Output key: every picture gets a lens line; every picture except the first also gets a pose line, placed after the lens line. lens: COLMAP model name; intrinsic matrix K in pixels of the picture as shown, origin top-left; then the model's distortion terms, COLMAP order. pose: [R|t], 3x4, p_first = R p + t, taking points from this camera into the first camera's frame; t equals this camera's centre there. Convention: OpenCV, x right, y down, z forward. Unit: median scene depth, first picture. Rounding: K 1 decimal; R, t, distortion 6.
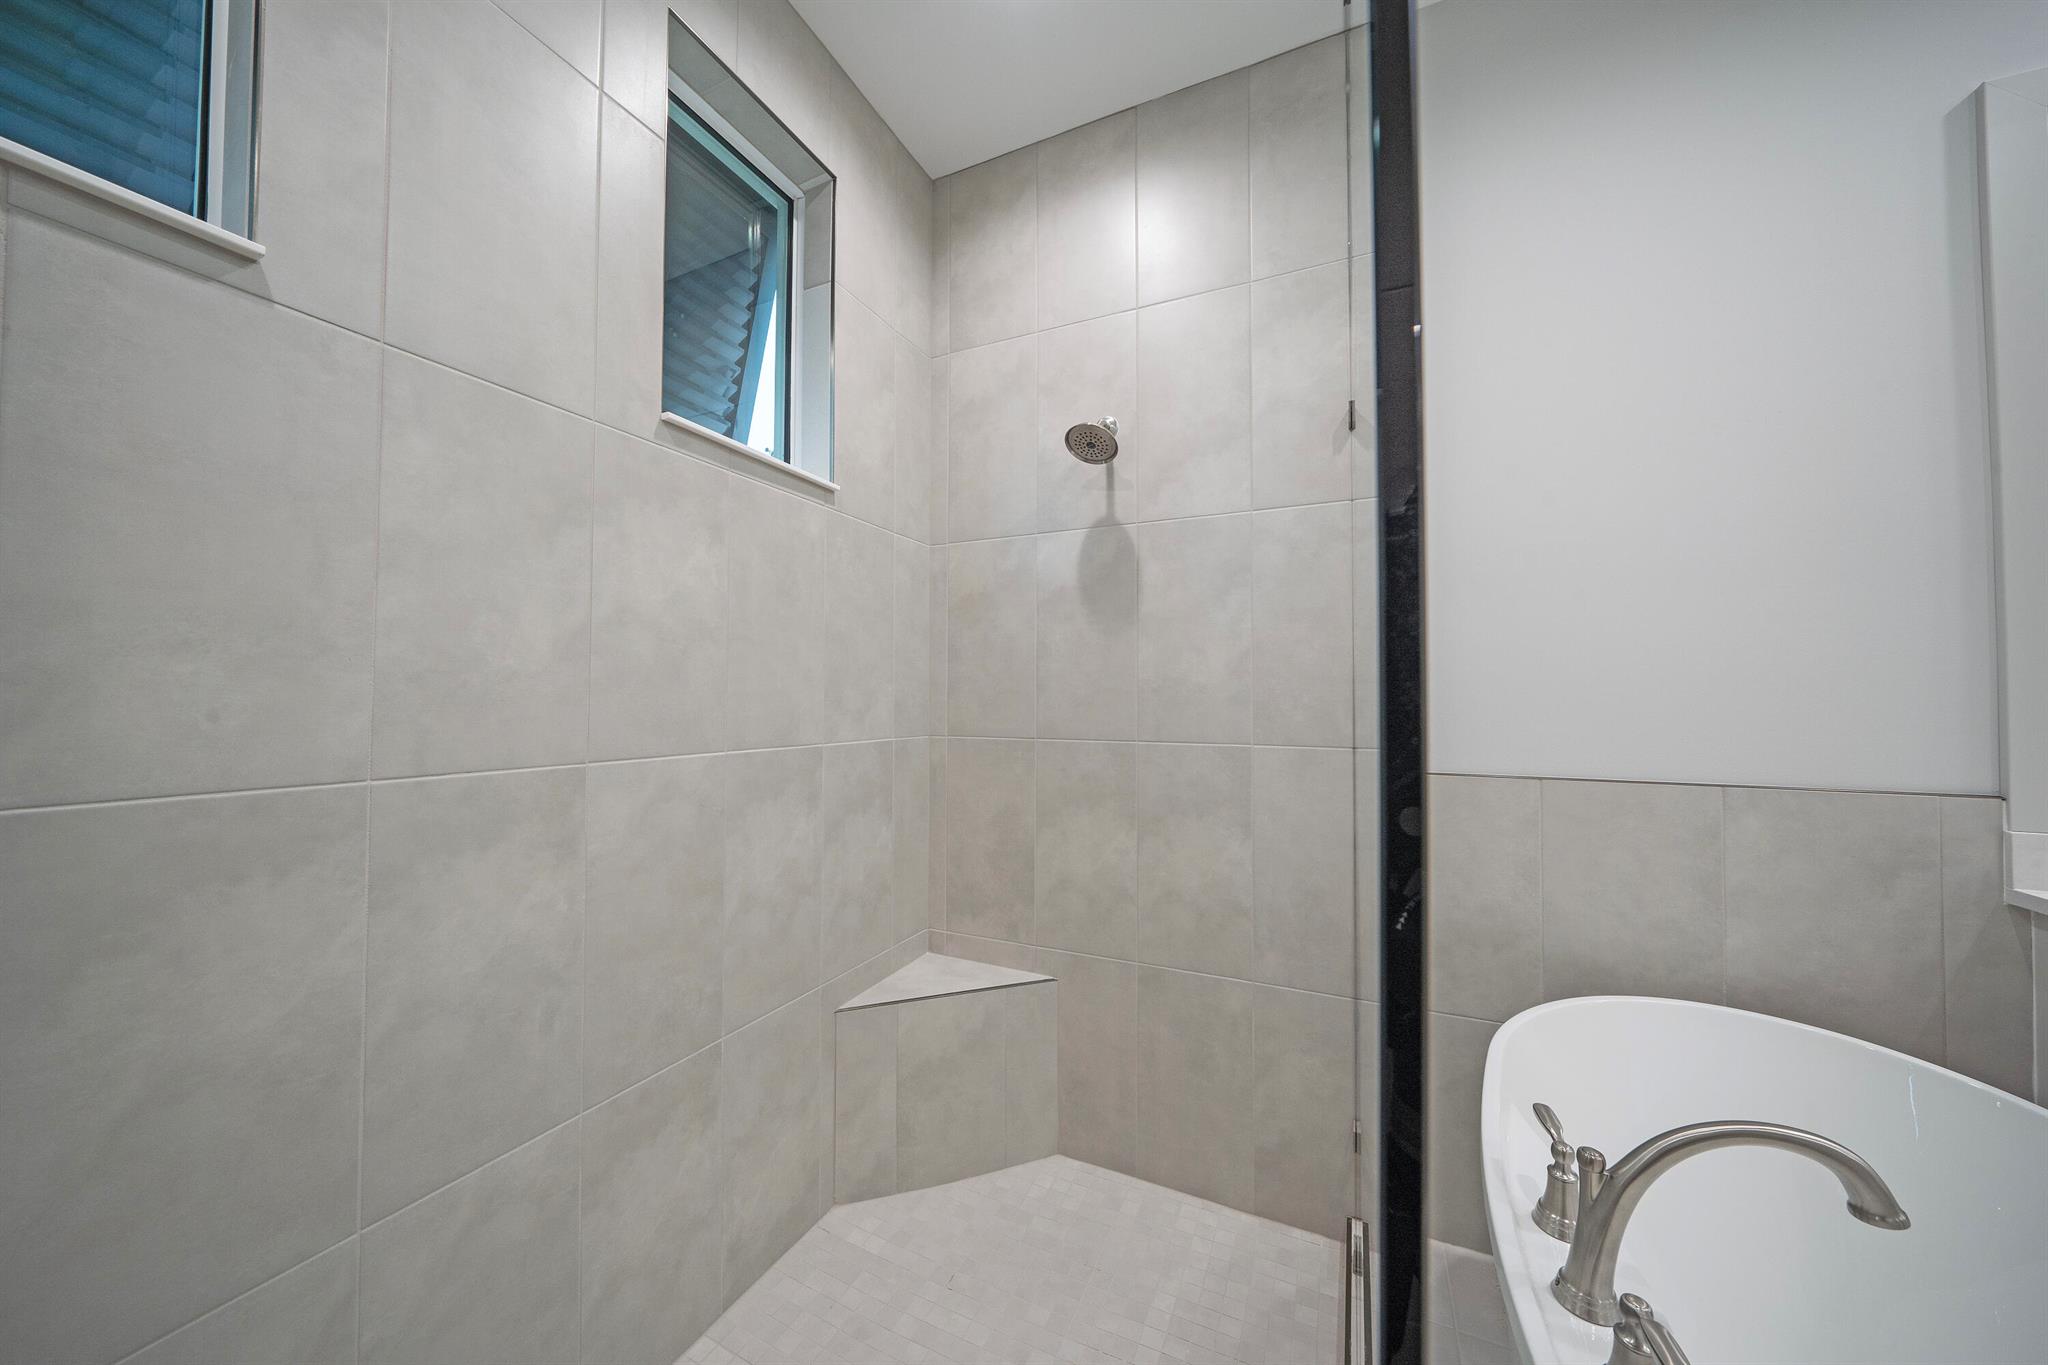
lens RADIAL K [[706.0, 0, 1024.0], [0, 706.0, 682.5], [0, 0, 1]] dist [0.000541, 0.000005]
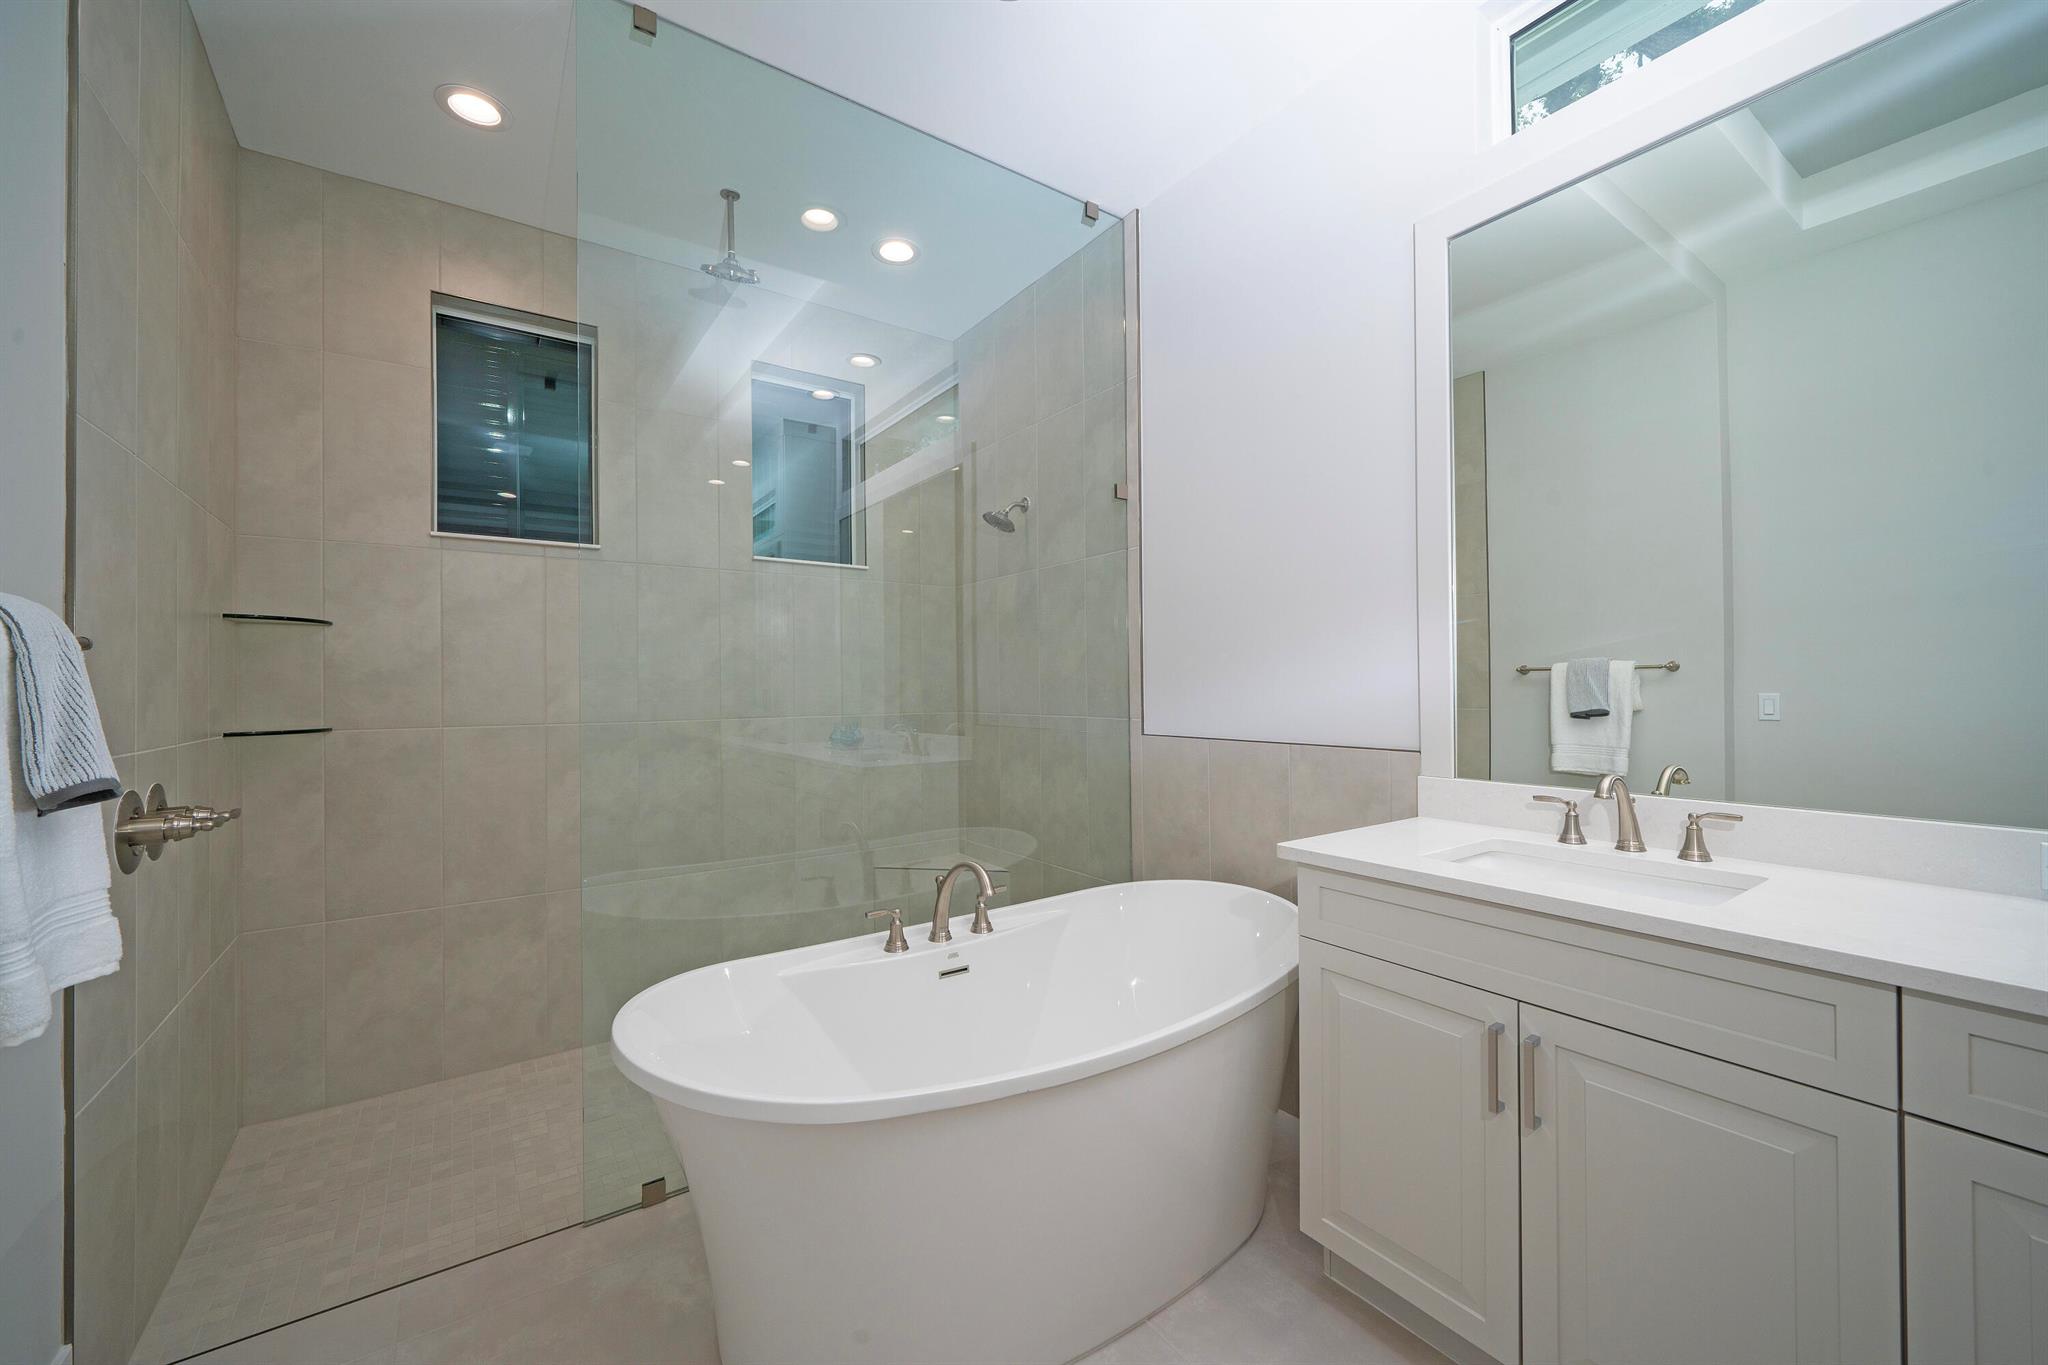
lens RADIAL K [[790.6, 0, 1024.0], [0, 790.6, 682.5], [0, 0, 1]] dist [-0.000685, 0.000045]
pose [[0.861946, -0.017437, -0.506700, 1.238839], [0.028972, 0.999469, 0.014888, -0.012649], [0.506172, -0.027513, 0.861994, -0.574440]]
